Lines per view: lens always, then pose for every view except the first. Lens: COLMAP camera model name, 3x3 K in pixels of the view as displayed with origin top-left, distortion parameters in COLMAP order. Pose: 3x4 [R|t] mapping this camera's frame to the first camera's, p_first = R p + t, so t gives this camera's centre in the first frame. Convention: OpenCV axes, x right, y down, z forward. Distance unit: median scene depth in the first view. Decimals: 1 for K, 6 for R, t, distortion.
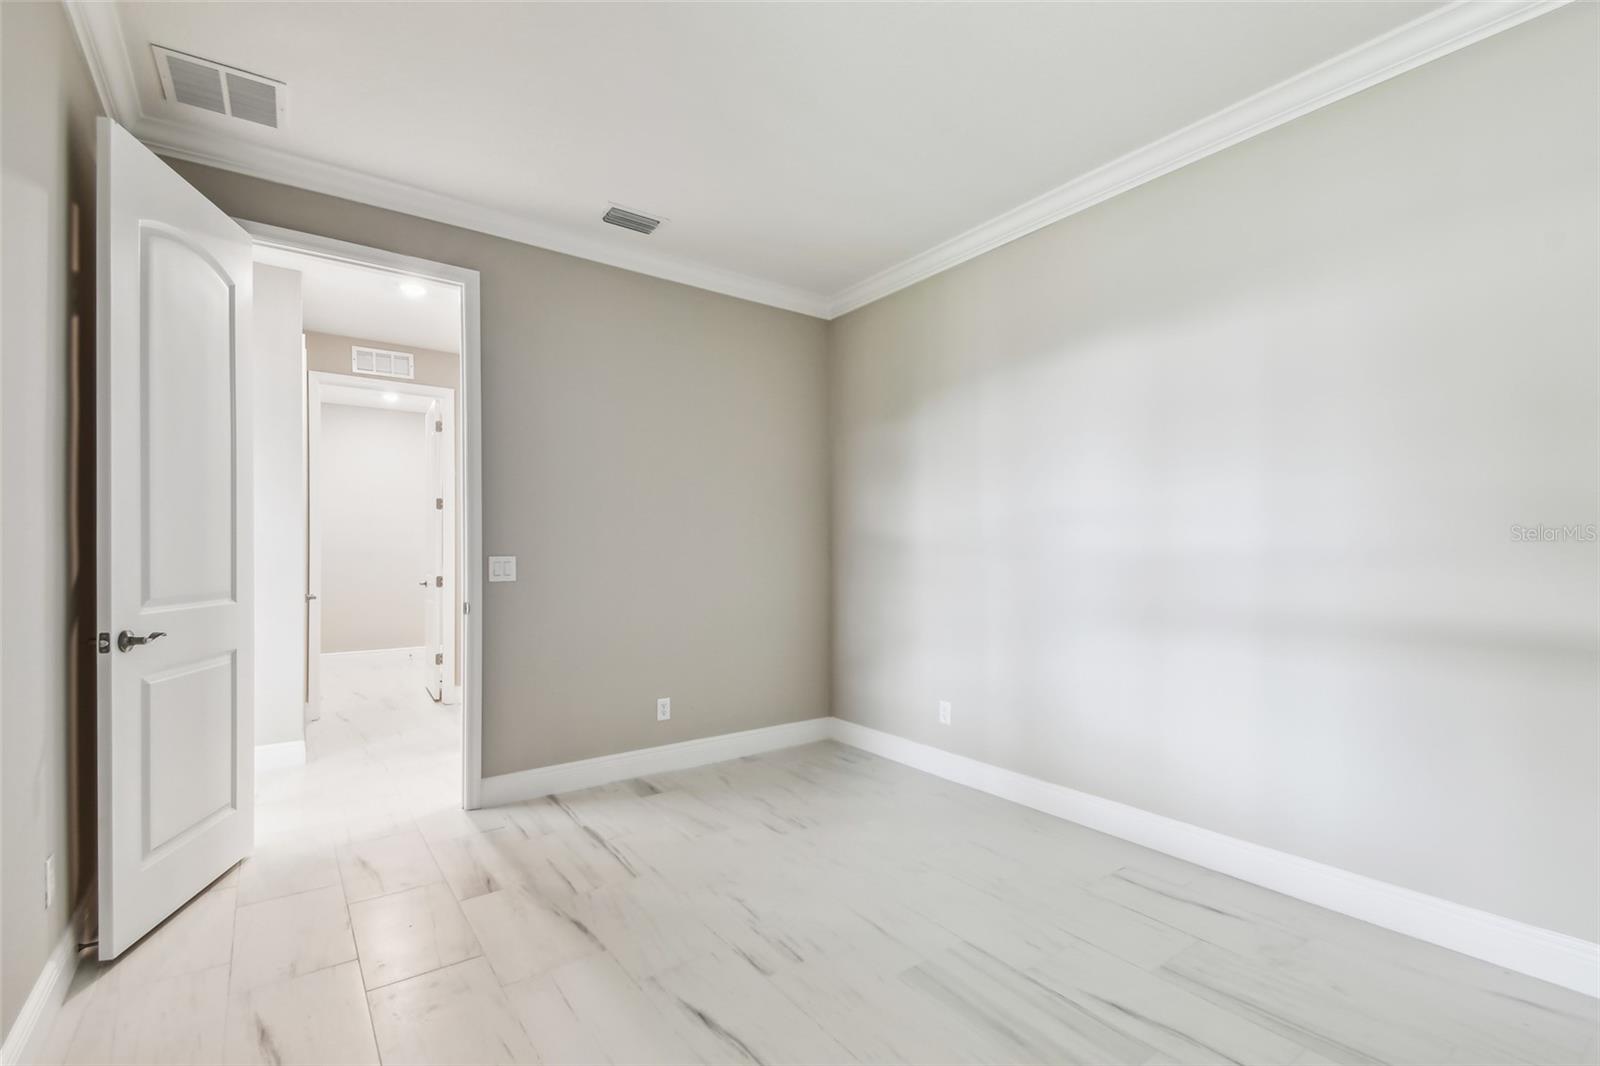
lens RADIAL K [[704.2, 0, 799.3], [0, 704.2, 543.2], [0, 0, 1]] dist [0.031825, -0.015973]
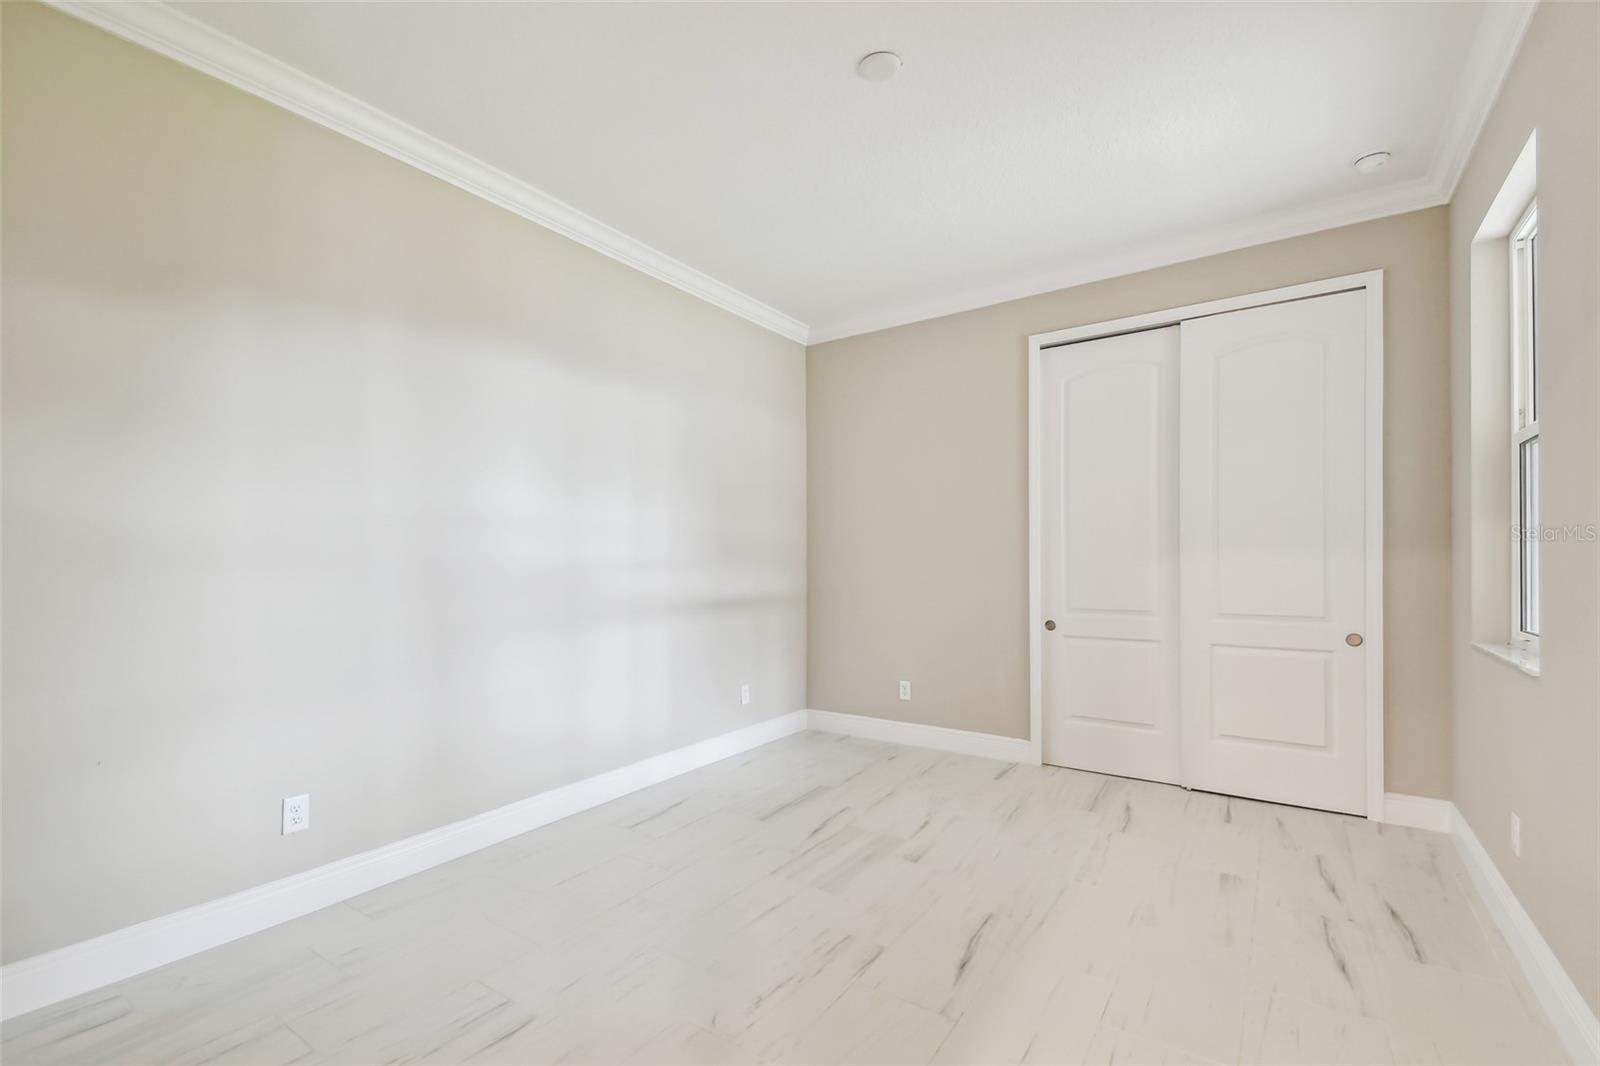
lens RADIAL K [[704.2, 0, 791.5], [0, 704.2, 556.3], [0, 0, 1]] dist [0.031825, -0.015973]
pose [[-0.323503, 0.006925, 0.946202, -0.807554], [-0.006317, 0.999935, -0.009478, 0.018219], [-0.946206, -0.009044, -0.323438, 1.171219]]
